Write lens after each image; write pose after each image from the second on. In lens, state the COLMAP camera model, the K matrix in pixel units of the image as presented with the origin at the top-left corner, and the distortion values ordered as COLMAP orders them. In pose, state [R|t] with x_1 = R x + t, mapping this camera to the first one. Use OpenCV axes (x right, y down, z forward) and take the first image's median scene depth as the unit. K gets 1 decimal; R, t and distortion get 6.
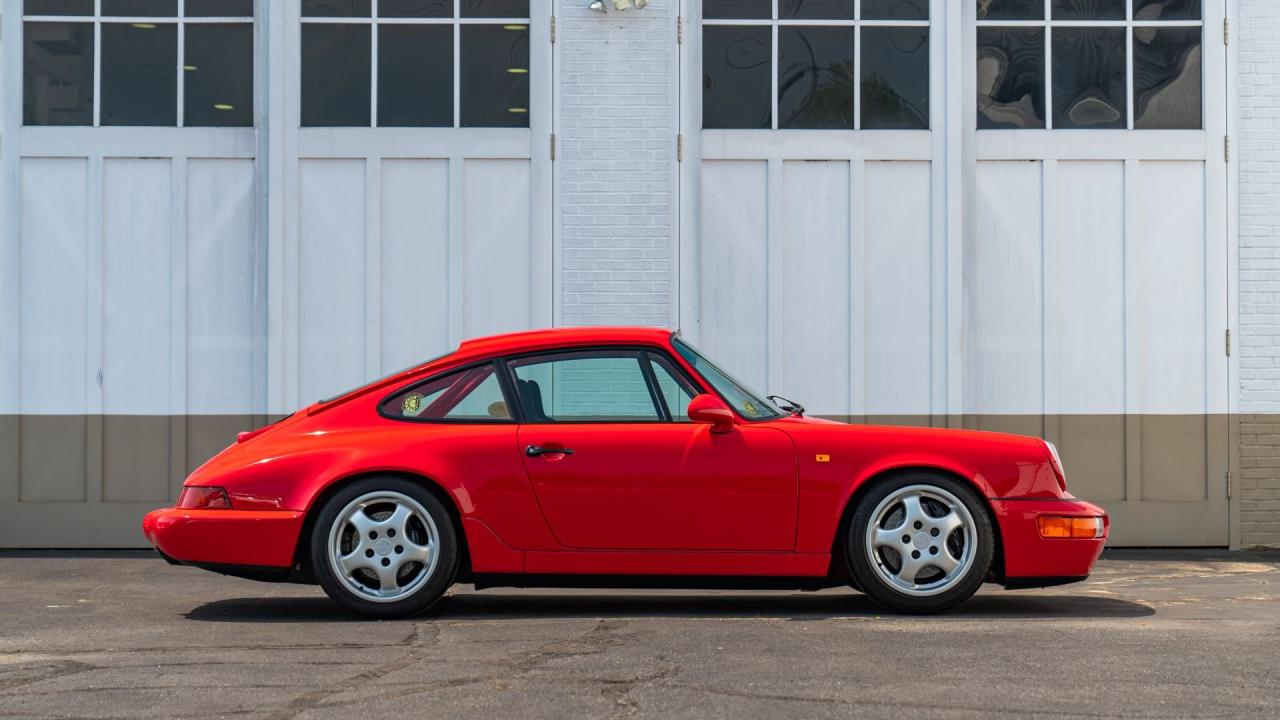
lens RADIAL K [[2271.9, 0, 591.2], [0, 2271.9, 392.0], [0, 0, 1]] dist [0.052042, 0.079862]
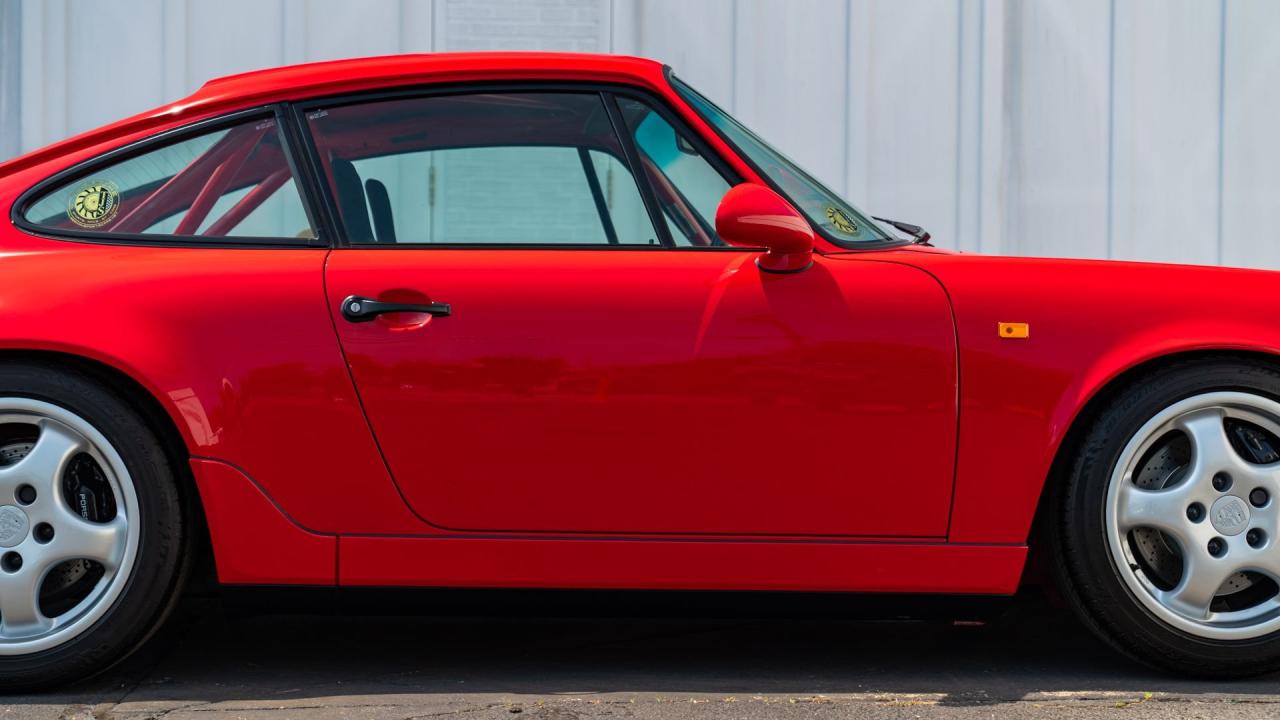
lens RADIAL K [[2549.9, 0, 640.0], [0, 2549.9, 360.0], [0, 0, 1]] dist [0.042930, 0.177383]
pose [[0.998068, 0.008112, 0.061600, -0.001827], [-0.009968, 0.999504, 0.029885, 0.020572], [-0.061327, -0.030441, 0.997653, 0.501802]]
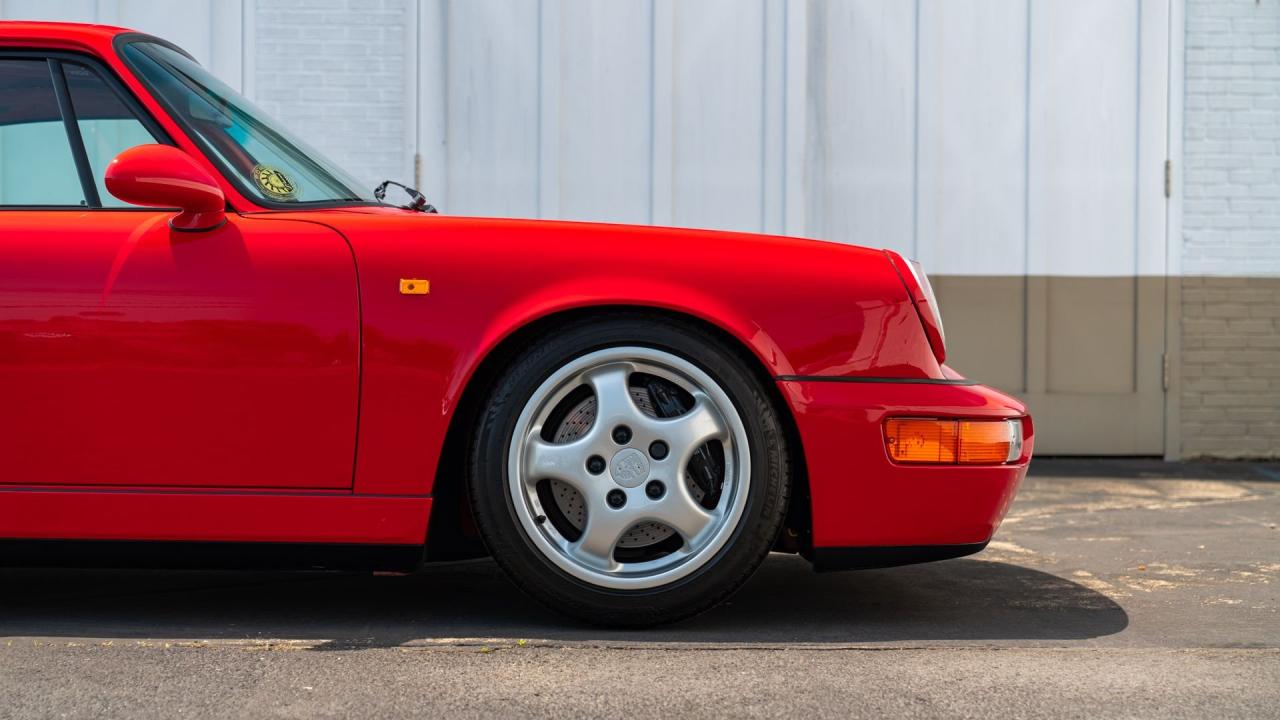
lens RADIAL K [[2500.2, 0, 434.1], [0, 2500.2, 362.3], [0, 0, 1]] dist [0.042431, 0.070654]
pose [[0.999968, 0.006536, 0.004523, 0.102717], [-0.006694, 0.999338, 0.035770, 0.026078], [-0.004287, -0.035799, 0.999350, 0.494604]]
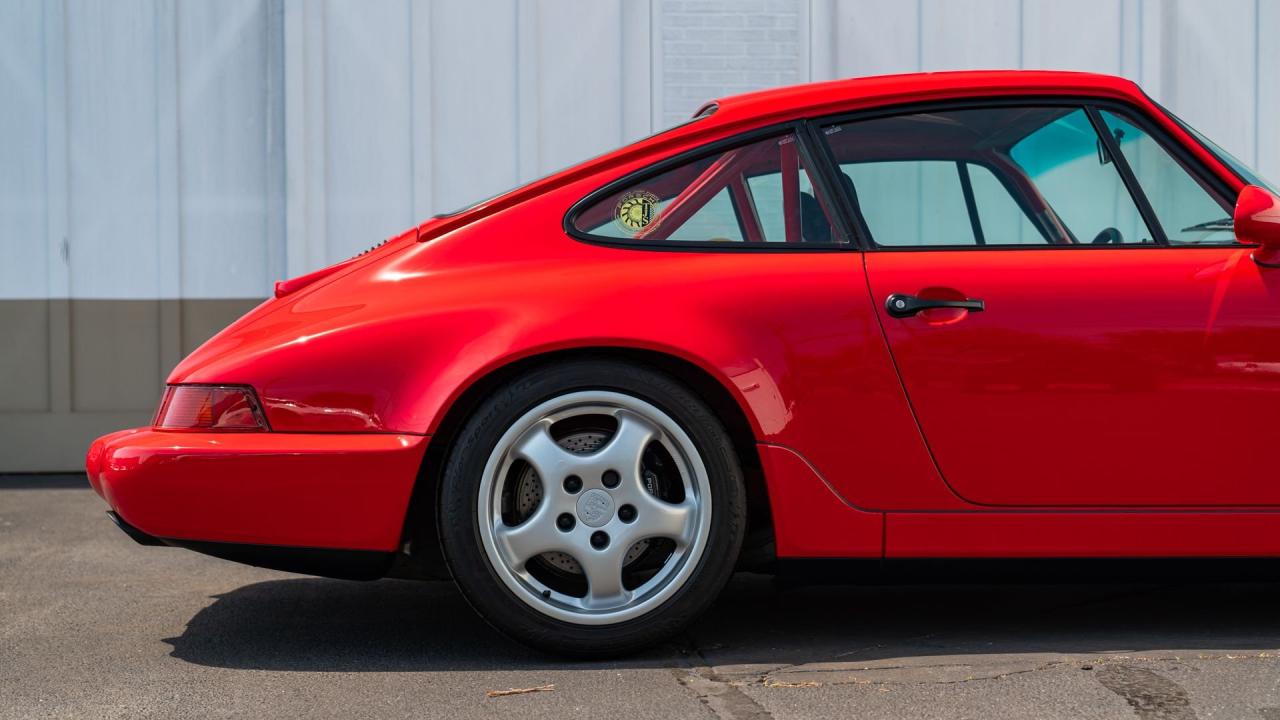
lens RADIAL K [[2278.5, 0, 759.1], [0, 2278.5, 388.6], [0, 0, 1]] dist [0.031685, 0.160823]
pose [[0.997535, -0.008652, 0.069637, -0.088576], [0.005753, 0.999113, 0.041723, 0.023195], [-0.069937, -0.041220, 0.996699, 0.516671]]
